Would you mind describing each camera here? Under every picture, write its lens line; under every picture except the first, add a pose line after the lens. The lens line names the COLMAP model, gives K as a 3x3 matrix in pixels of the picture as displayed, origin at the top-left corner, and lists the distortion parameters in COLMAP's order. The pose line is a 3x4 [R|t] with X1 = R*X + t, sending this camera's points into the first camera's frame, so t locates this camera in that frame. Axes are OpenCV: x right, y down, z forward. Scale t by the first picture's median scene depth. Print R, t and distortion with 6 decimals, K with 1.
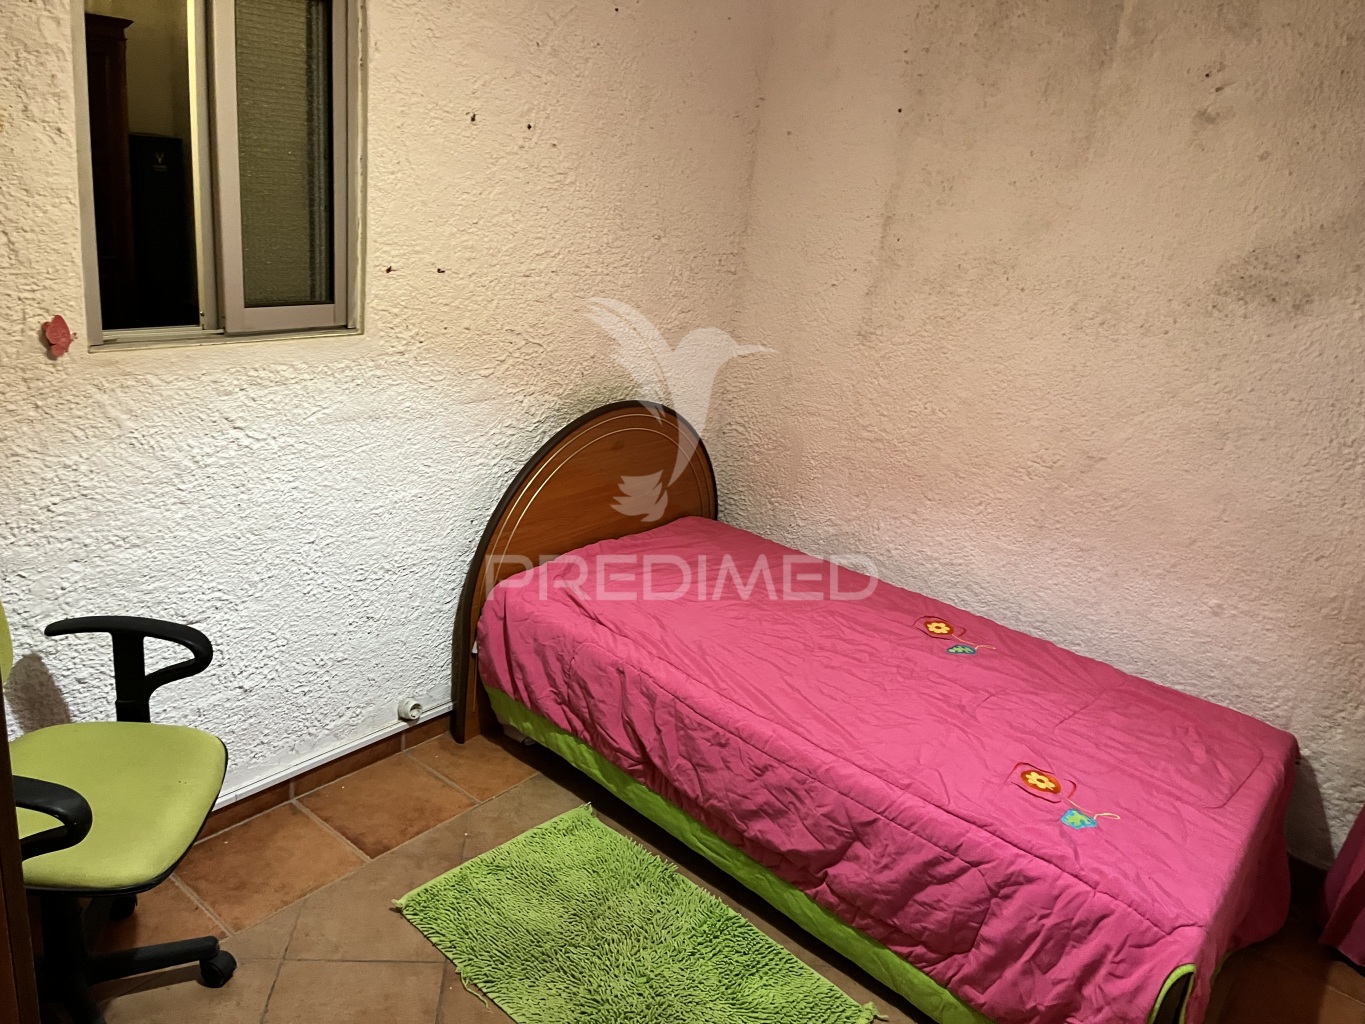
lens RADIAL K [[1035.9, 0, 677.2], [0, 1035.9, 517.7], [0, 0, 1]] dist [0.064416, -0.079735]
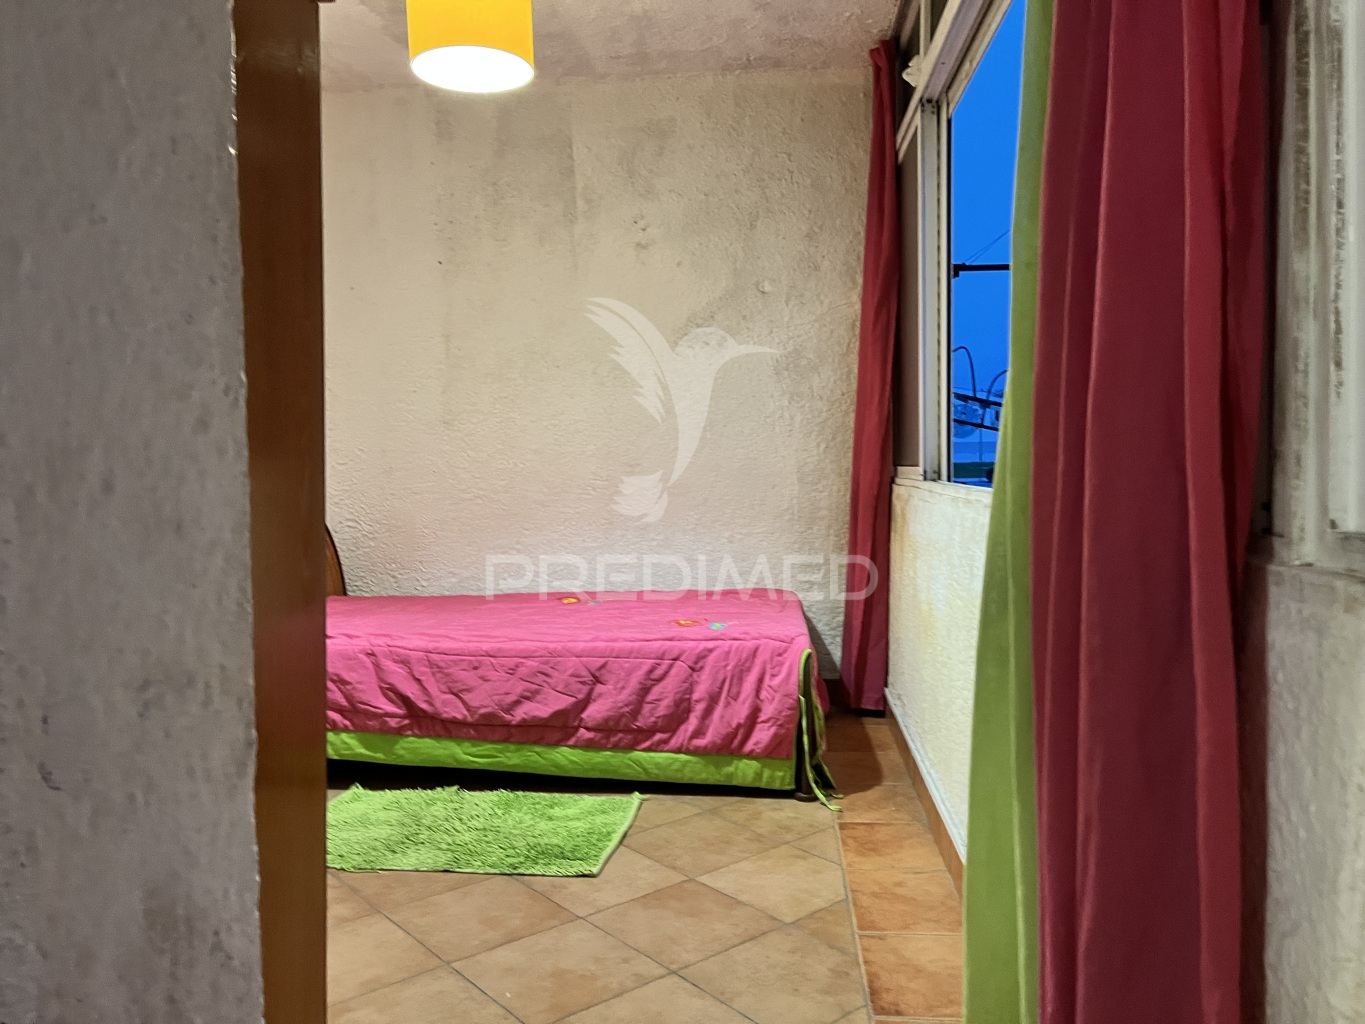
lens RADIAL K [[1035.9, 0, 696.8], [0, 1035.9, 510.4], [0, 0, 1]] dist [0.064416, -0.079735]
pose [[0.815836, -0.155783, 0.556905, -0.455939], [0.293436, 0.941360, -0.166541, 0.350443], [-0.498304, 0.299286, 0.813708, -0.289400]]
